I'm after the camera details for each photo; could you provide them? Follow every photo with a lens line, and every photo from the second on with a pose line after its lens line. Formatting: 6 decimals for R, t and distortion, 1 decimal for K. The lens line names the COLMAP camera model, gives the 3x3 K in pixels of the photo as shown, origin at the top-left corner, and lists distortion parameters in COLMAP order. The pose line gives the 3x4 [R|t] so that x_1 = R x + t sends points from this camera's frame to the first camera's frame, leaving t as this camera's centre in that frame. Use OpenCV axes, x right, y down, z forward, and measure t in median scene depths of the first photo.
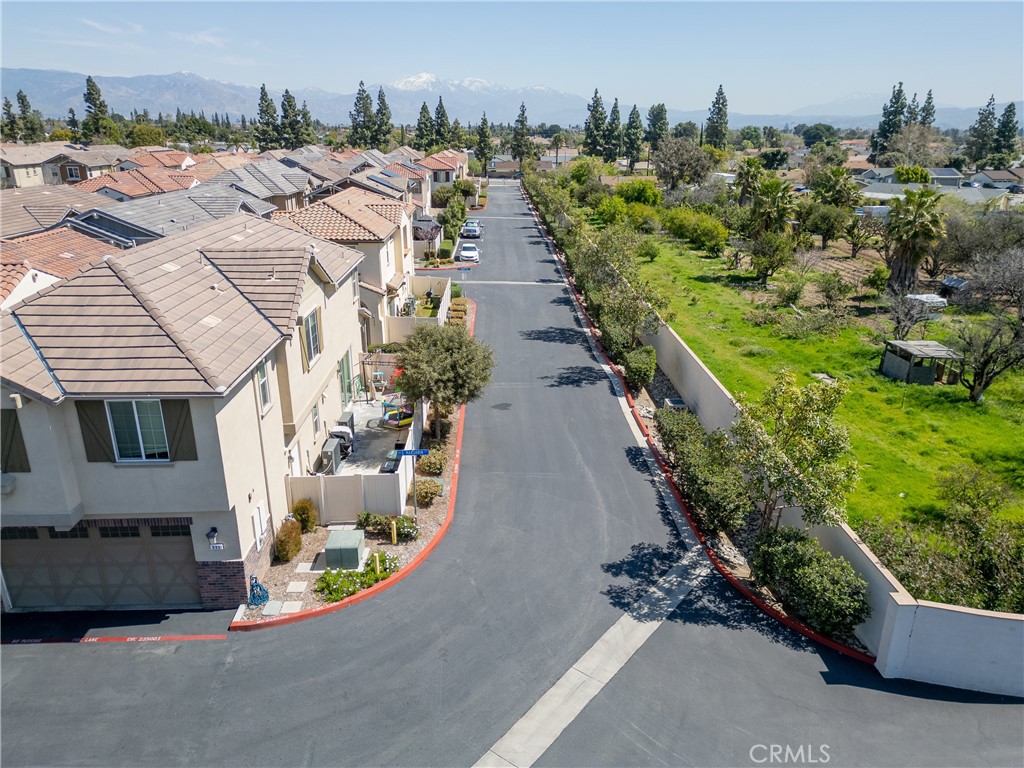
lens RADIAL K [[716.4, 0, 517.1], [0, 716.4, 382.9], [0, 0, 1]] dist [0.052501, -0.037252]
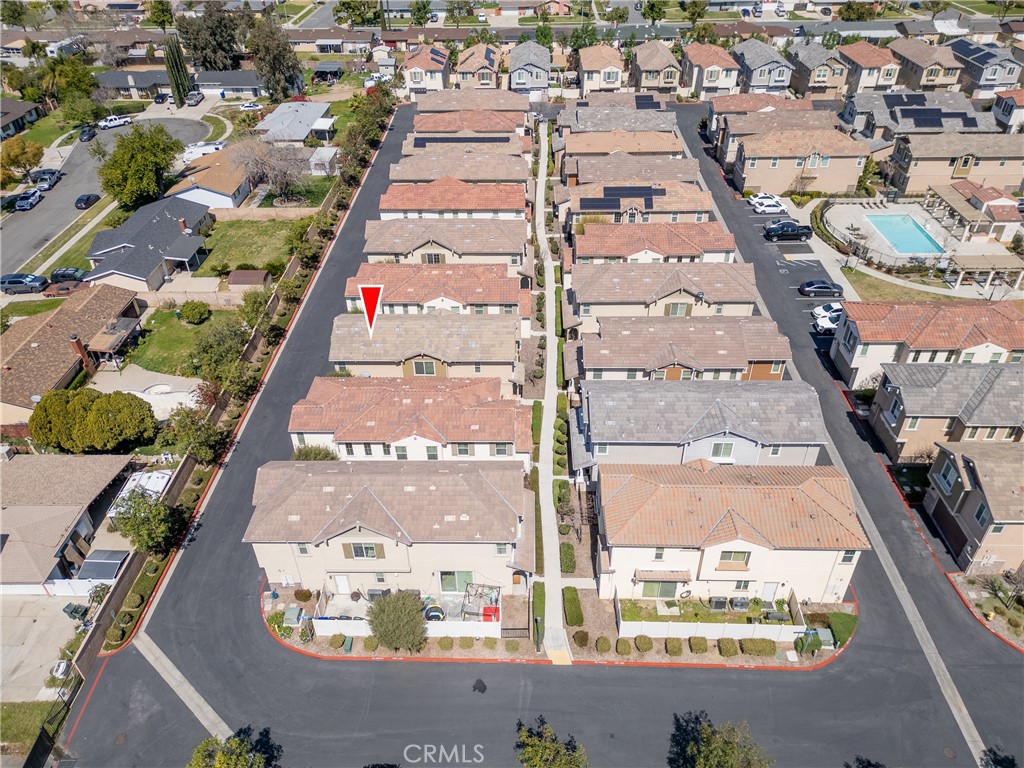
lens RADIAL K [[716.4, 0, 514.4], [0, 716.4, 386.1], [0, 0, 1]] dist [0.052501, -0.037252]
pose [[-0.050946, 0.596832, -0.800747, 1.110194], [-0.319079, 0.750038, 0.579338, -1.831494], [0.946358, 0.285017, 0.152225, 1.001555]]
